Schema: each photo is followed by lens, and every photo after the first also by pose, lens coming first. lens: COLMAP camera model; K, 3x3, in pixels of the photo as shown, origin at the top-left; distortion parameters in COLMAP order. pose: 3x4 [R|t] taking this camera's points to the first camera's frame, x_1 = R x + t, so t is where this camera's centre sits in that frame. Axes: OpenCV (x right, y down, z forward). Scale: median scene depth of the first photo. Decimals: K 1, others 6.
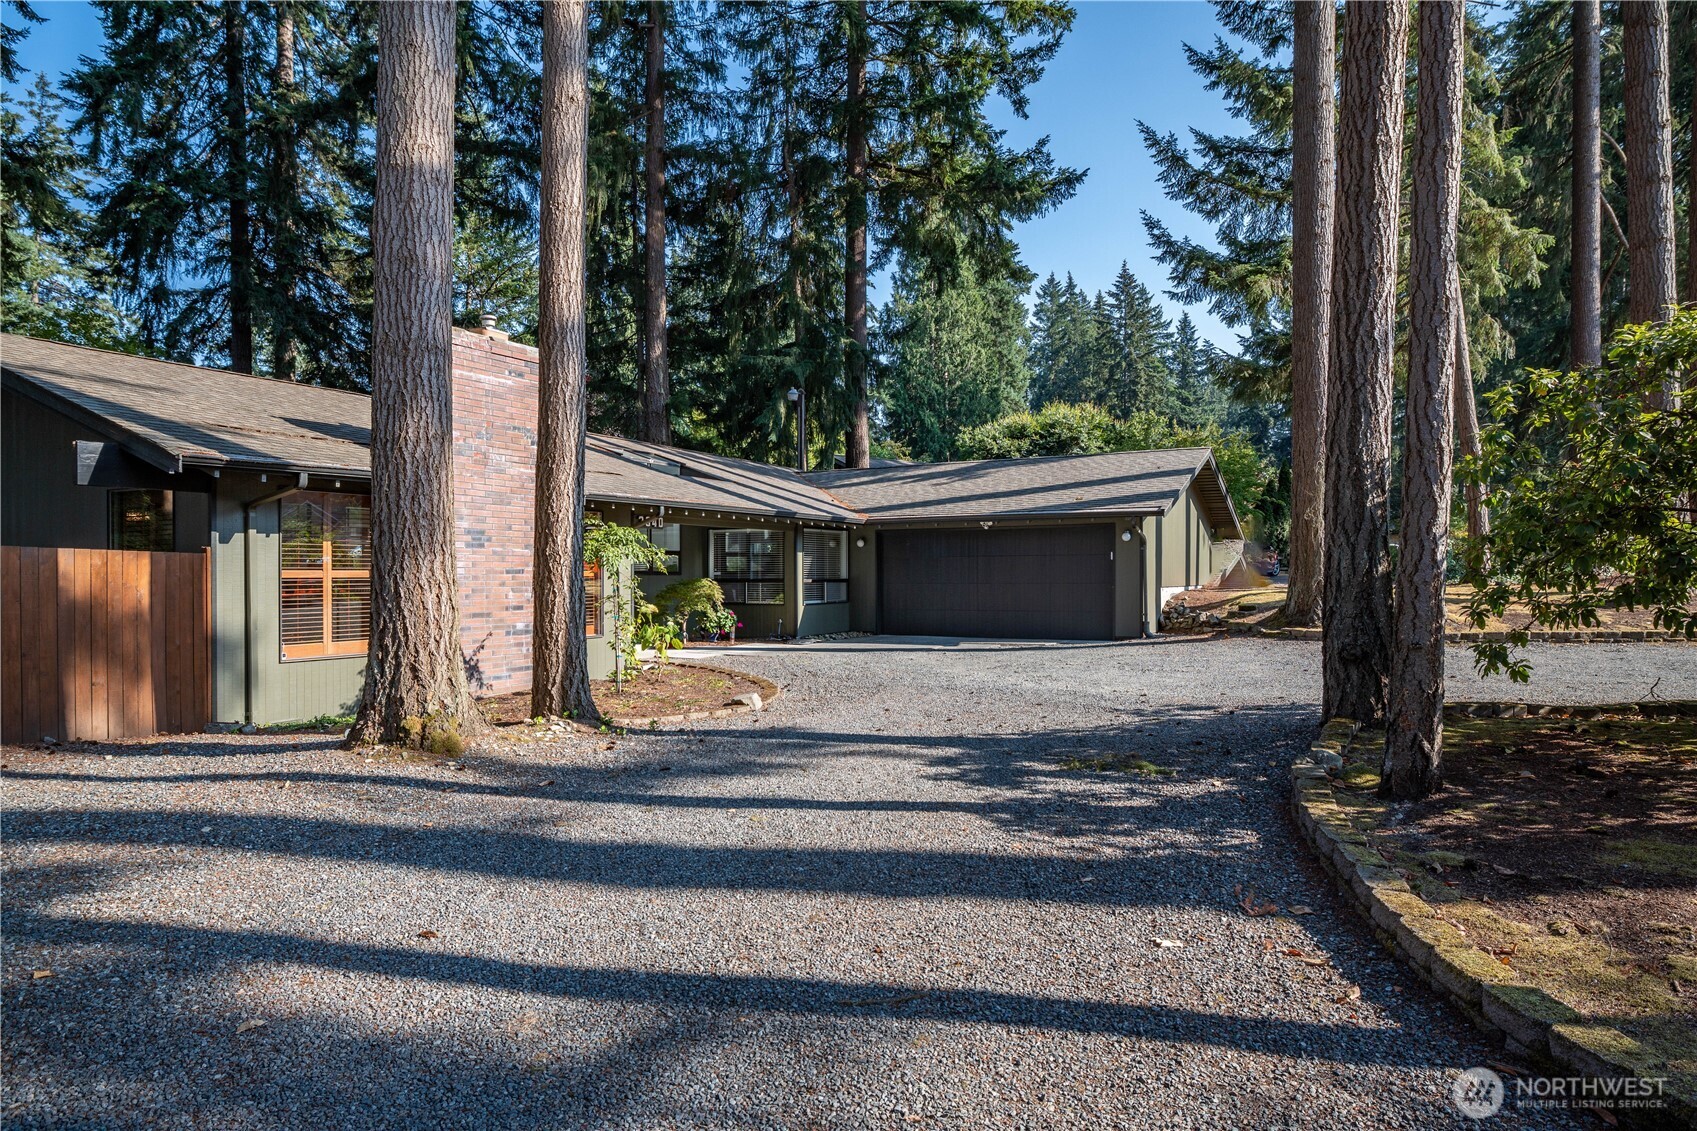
lens RADIAL K [[1030.1, 0, 848.3], [0, 1030.1, 568.4], [0, 0, 1]] dist [0.003078, -0.001142]
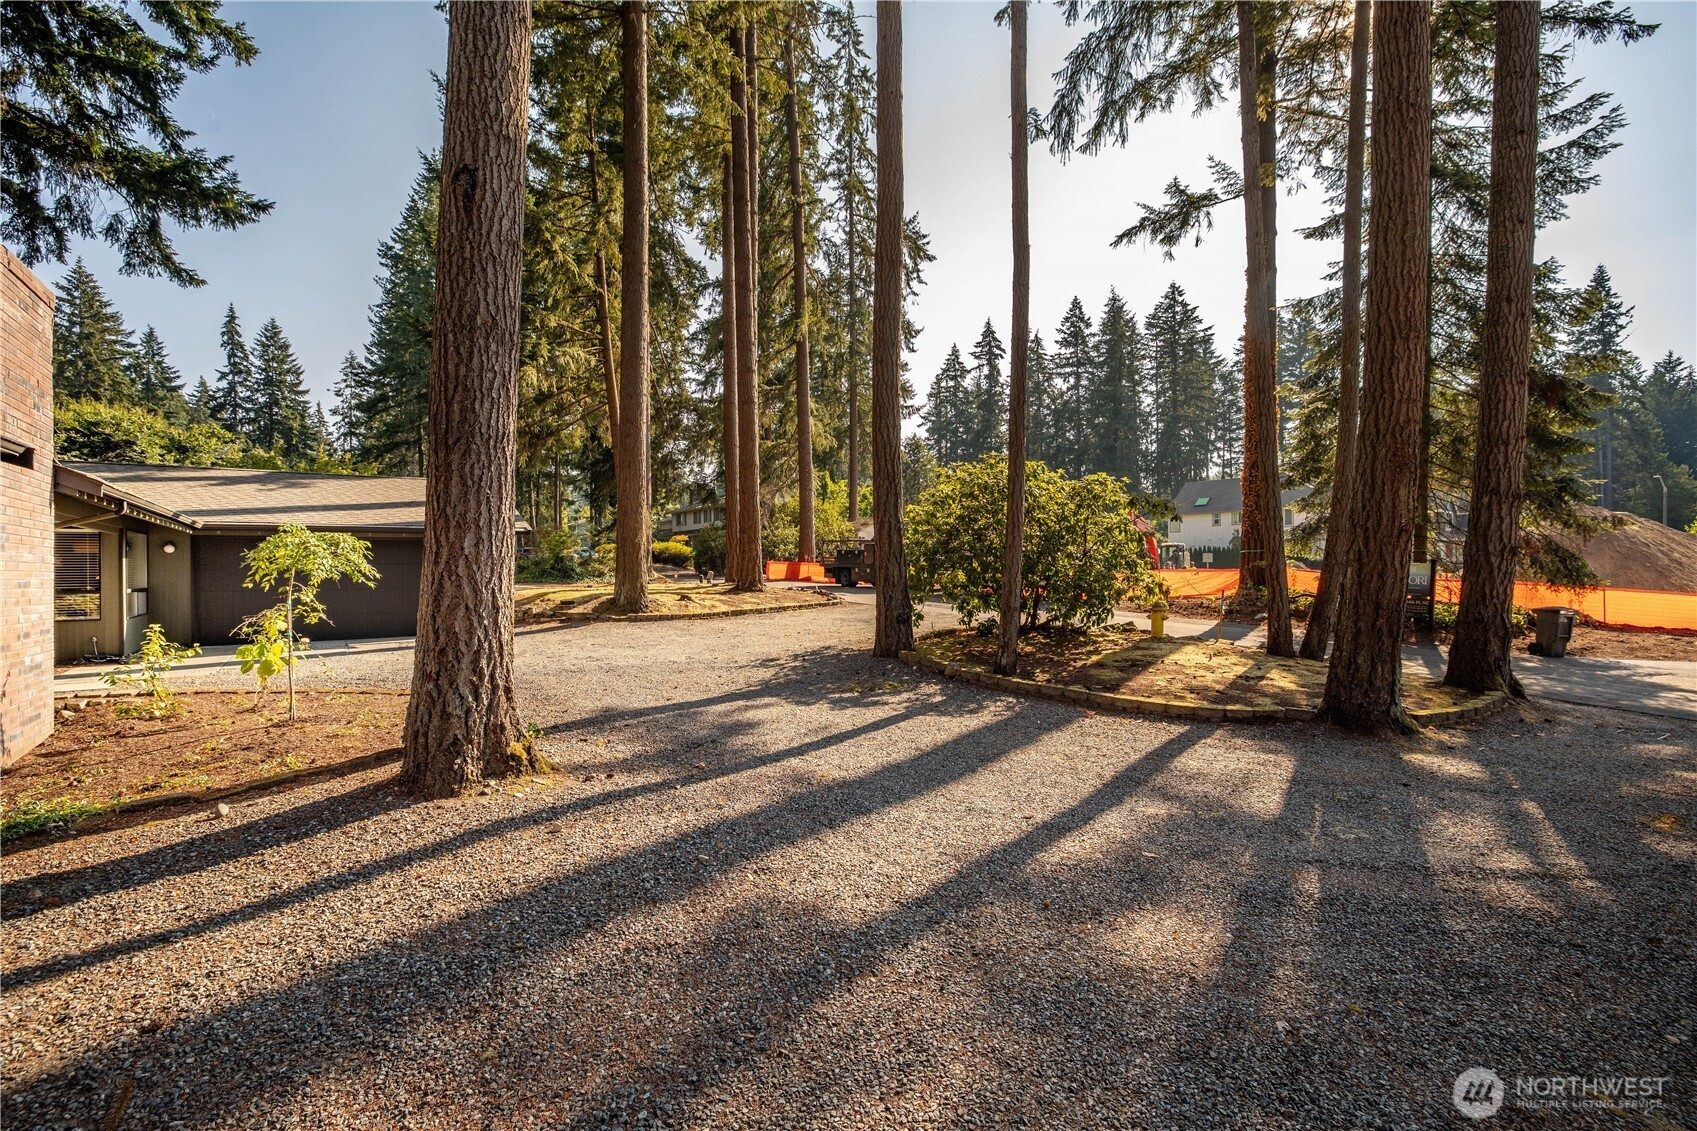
lens RADIAL K [[780.1, 0, 848.1], [0, 780.1, 569.6], [0, 0, 1]] dist [-0.002531, -0.000213]
pose [[0.424593, 0.001643, 0.905383, -0.919988], [0.002942, 0.999991, -0.003194, -0.006493], [-0.905380, 0.004020, 0.424584, 0.431944]]
